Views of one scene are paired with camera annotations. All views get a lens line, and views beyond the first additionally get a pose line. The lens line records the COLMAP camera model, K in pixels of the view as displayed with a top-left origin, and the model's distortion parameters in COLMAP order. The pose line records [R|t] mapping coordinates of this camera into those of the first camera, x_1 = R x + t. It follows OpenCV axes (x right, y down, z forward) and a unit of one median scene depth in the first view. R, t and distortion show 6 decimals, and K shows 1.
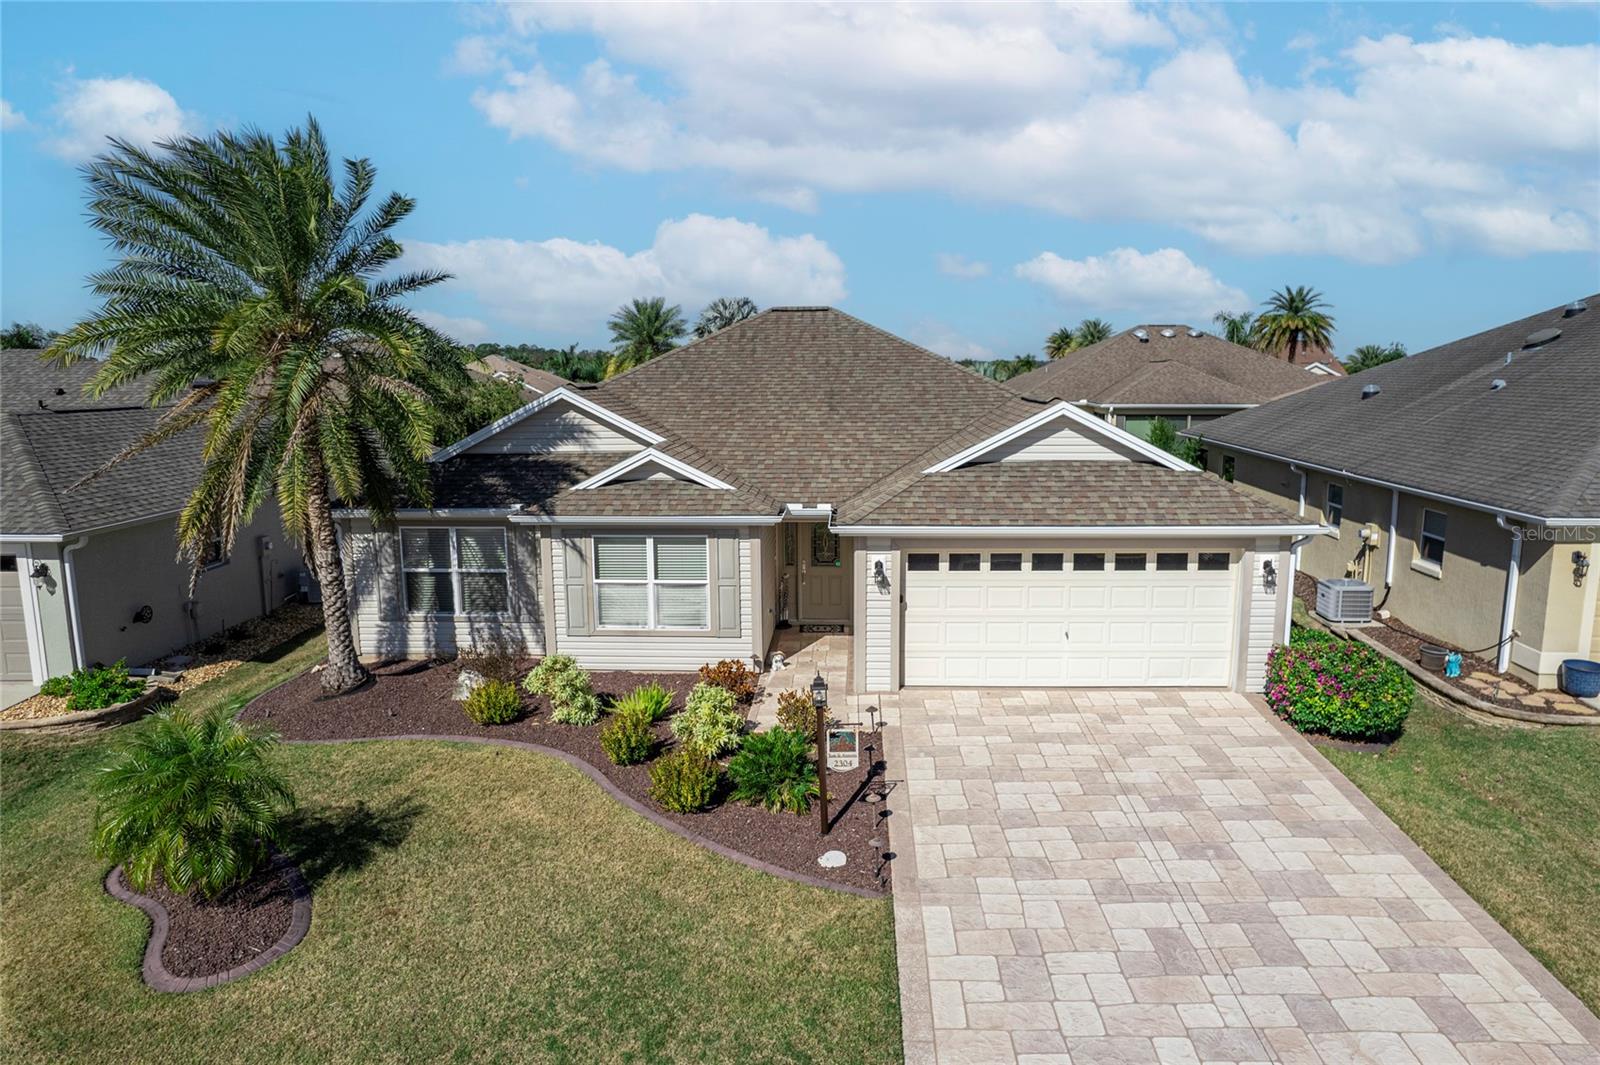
lens RADIAL K [[1025.2, 0, 800.0], [0, 1025.2, 532.5], [0, 0, 1]] dist [-0.078901, 0.071529]
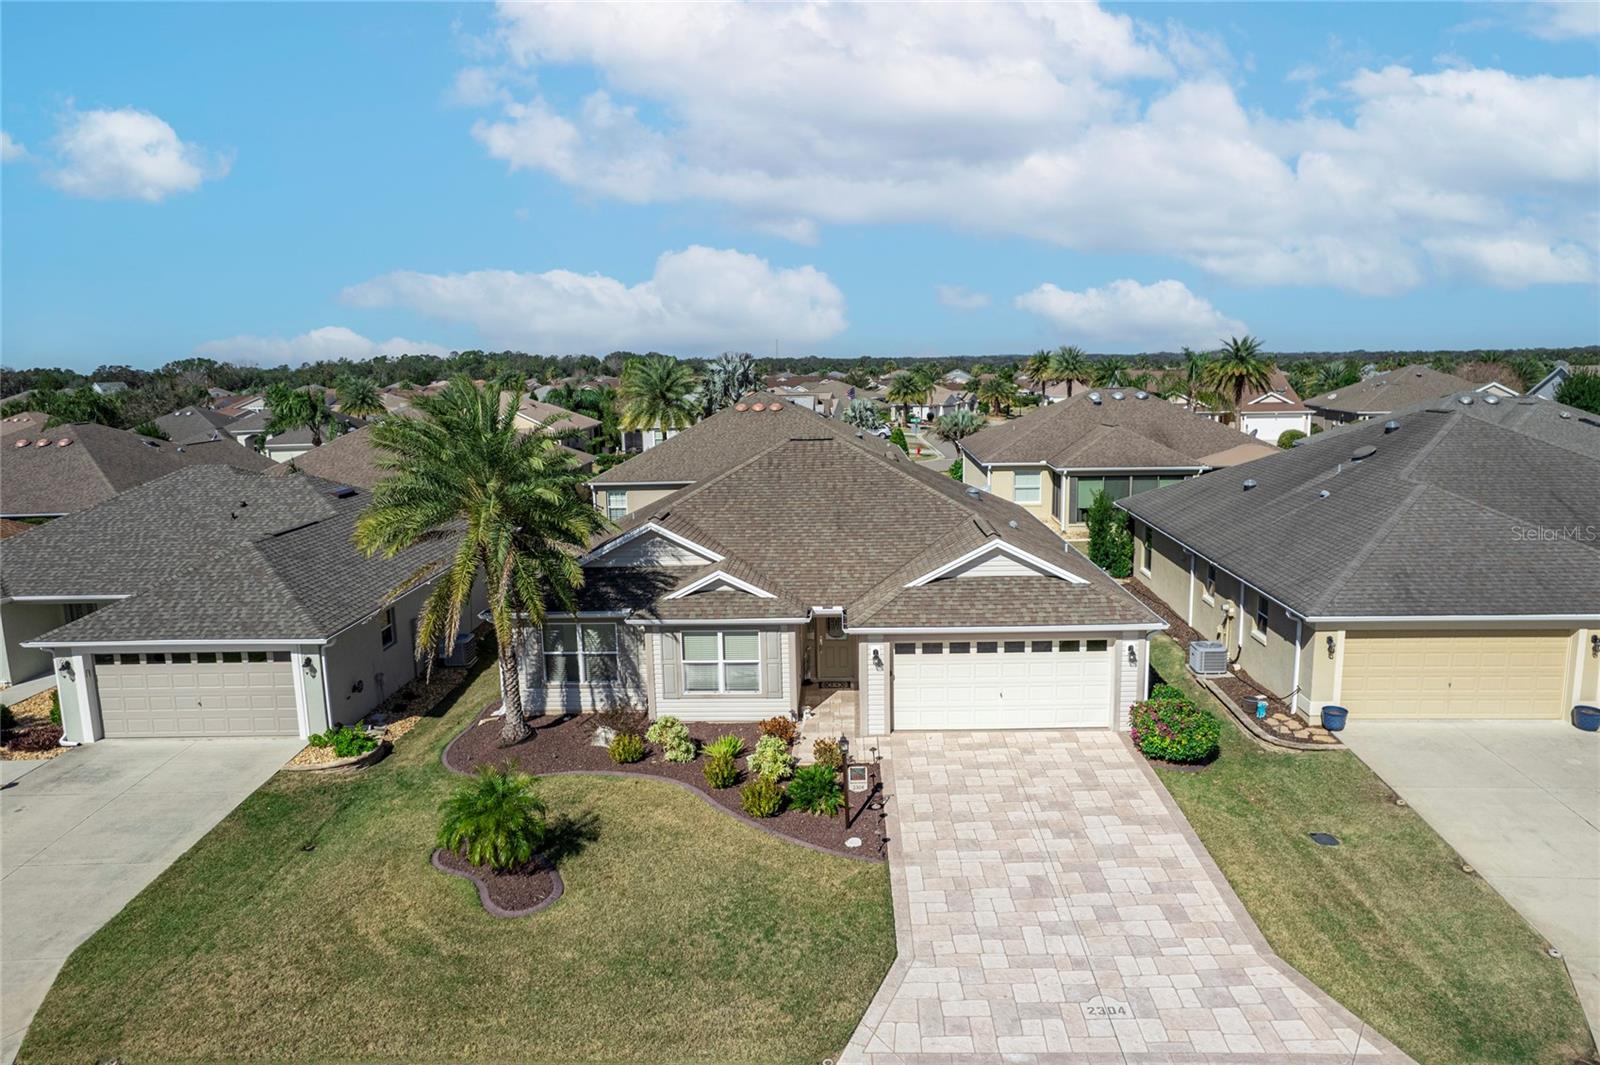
lens RADIAL K [[1043.3, 0, 800.0], [0, 1043.3, 532.5], [0, 0, 1]] dist [-0.073935, 0.062570]
pose [[0.999797, -0.015757, 0.012556, -0.053204], [0.015748, 0.999876, 0.000789, -0.152254], [-0.012567, -0.000591, 0.999921, -0.555804]]
